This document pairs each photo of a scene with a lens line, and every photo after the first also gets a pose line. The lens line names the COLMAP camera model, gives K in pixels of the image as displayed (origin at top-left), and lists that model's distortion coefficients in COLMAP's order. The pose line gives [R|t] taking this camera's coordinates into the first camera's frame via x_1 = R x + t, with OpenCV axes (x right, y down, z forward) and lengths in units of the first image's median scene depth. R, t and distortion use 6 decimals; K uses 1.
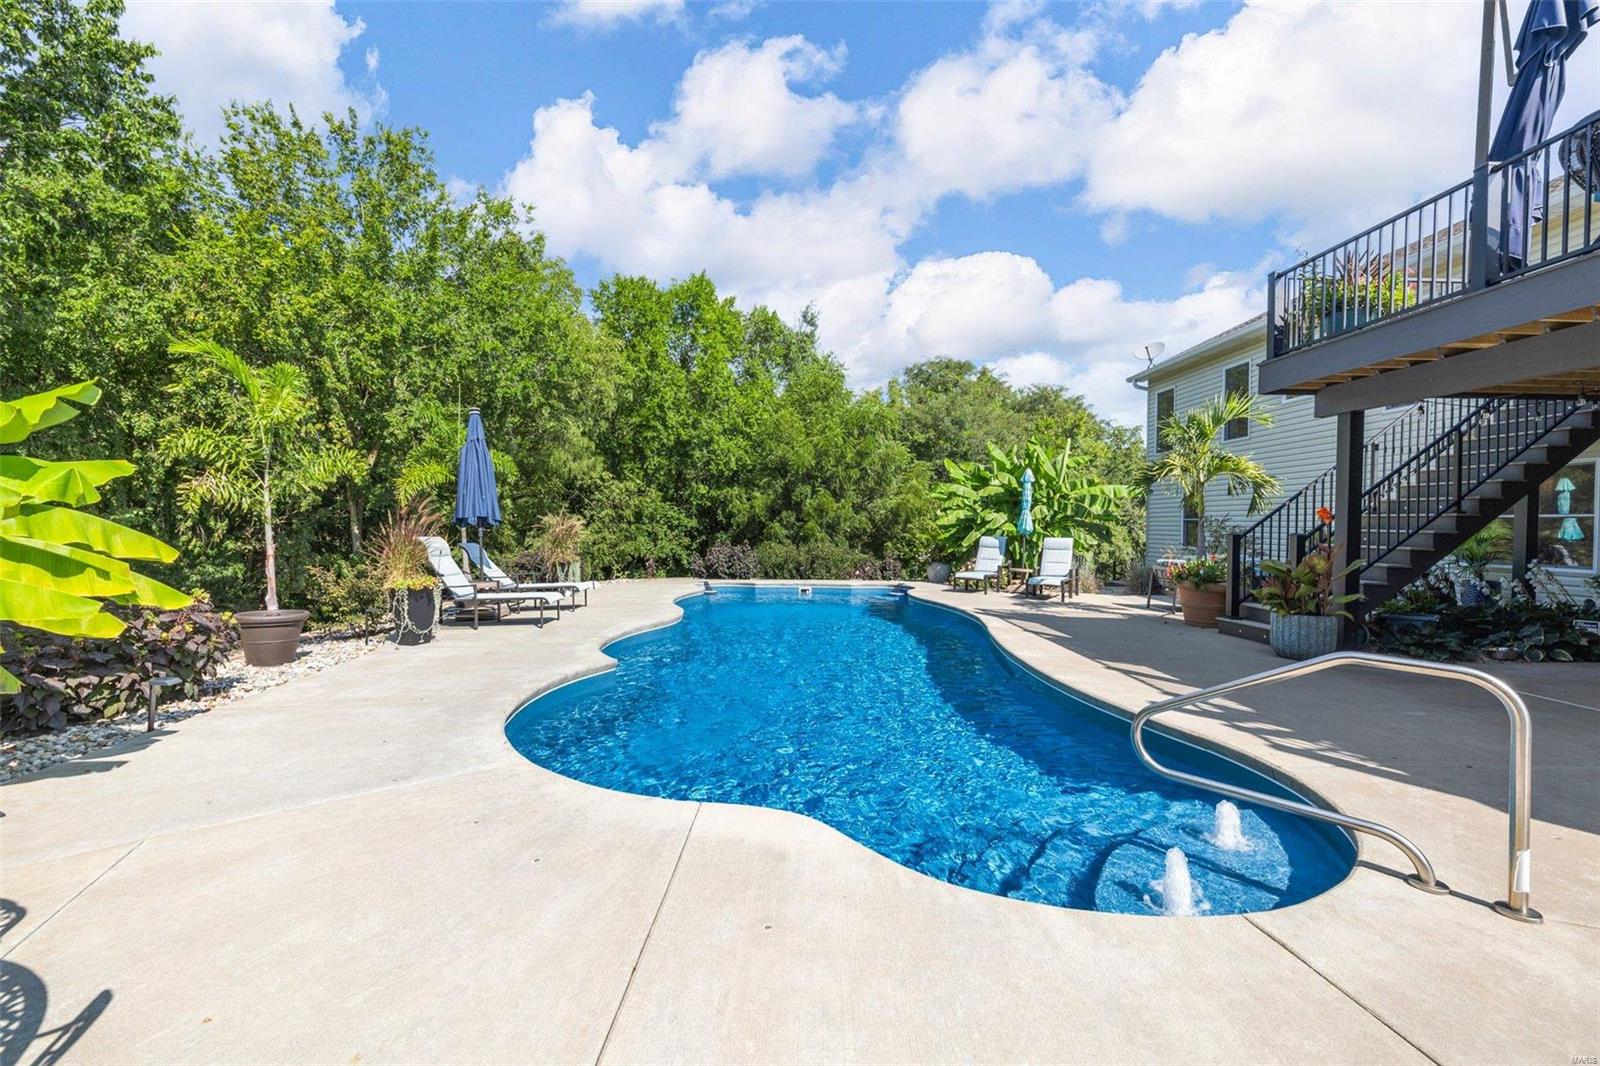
lens RADIAL K [[638.8, 0, 800.0], [0, 638.8, 533.0], [0, 0, 1]] dist [-0.029386, 0.000020]
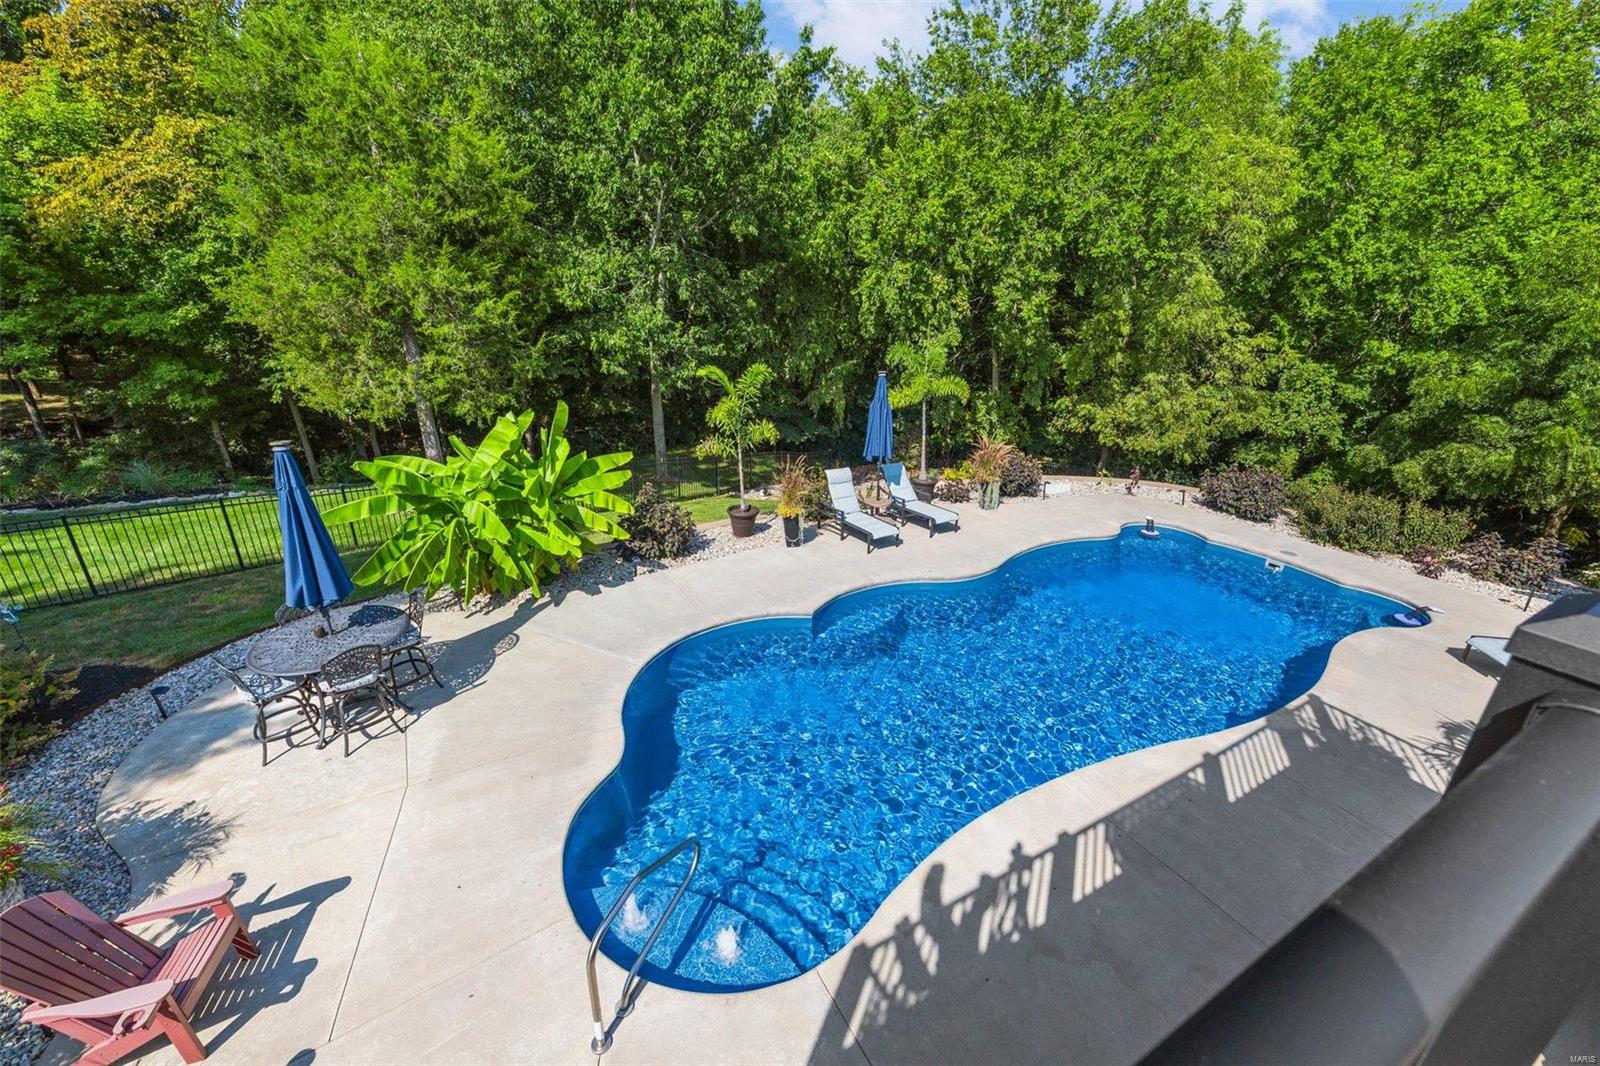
lens RADIAL K [[638.8, 0, 800.0], [0, 638.8, 533.0], [0, 0, 1]] dist [-0.029386, 0.000020]
pose [[0.421011, 0.333404, -0.843559, 0.243306], [-0.008161, 0.931352, 0.364030, -0.133659], [0.907019, -0.146376, 0.394830, 0.093113]]
